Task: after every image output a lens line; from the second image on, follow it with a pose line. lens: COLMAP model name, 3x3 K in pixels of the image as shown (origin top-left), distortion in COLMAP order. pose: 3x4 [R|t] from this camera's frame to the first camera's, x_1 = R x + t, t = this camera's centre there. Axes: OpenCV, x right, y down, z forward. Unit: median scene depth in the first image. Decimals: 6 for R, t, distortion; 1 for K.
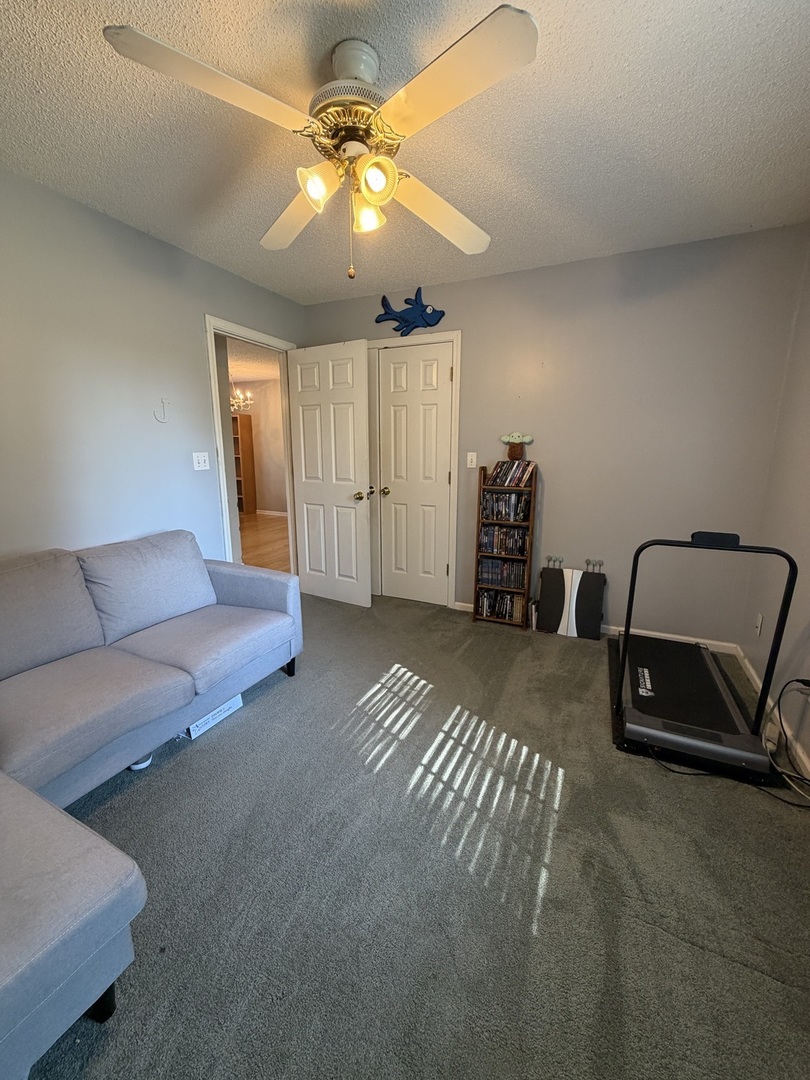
lens RADIAL K [[429.4, 0, 406.0], [0, 429.4, 540.1], [0, 0, 1]] dist [-0.001927, 0.000609]
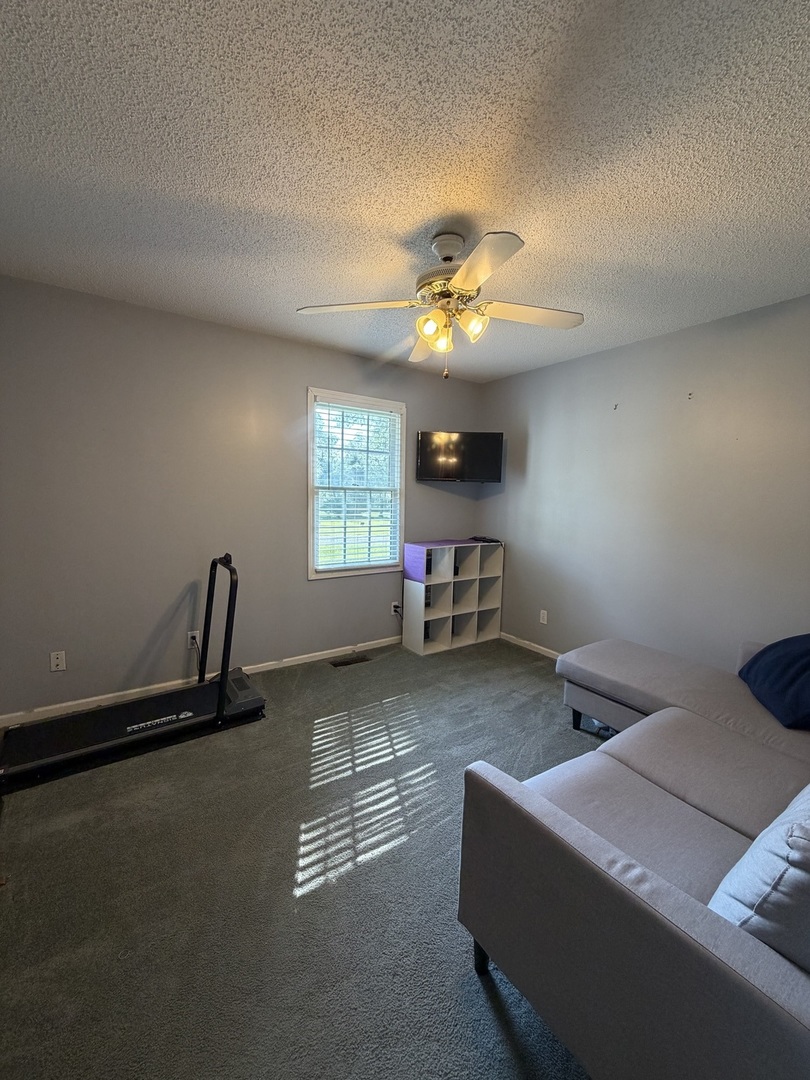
lens RADIAL K [[429.4, 0, 403.0], [0, 429.4, 540.6], [0, 0, 1]] dist [-0.001927, 0.000609]
pose [[-0.866069, -0.078031, 0.493797, -0.451162], [0.075396, 0.956058, 0.283316, -0.353720], [-0.494206, 0.282602, -0.822129, 1.498866]]
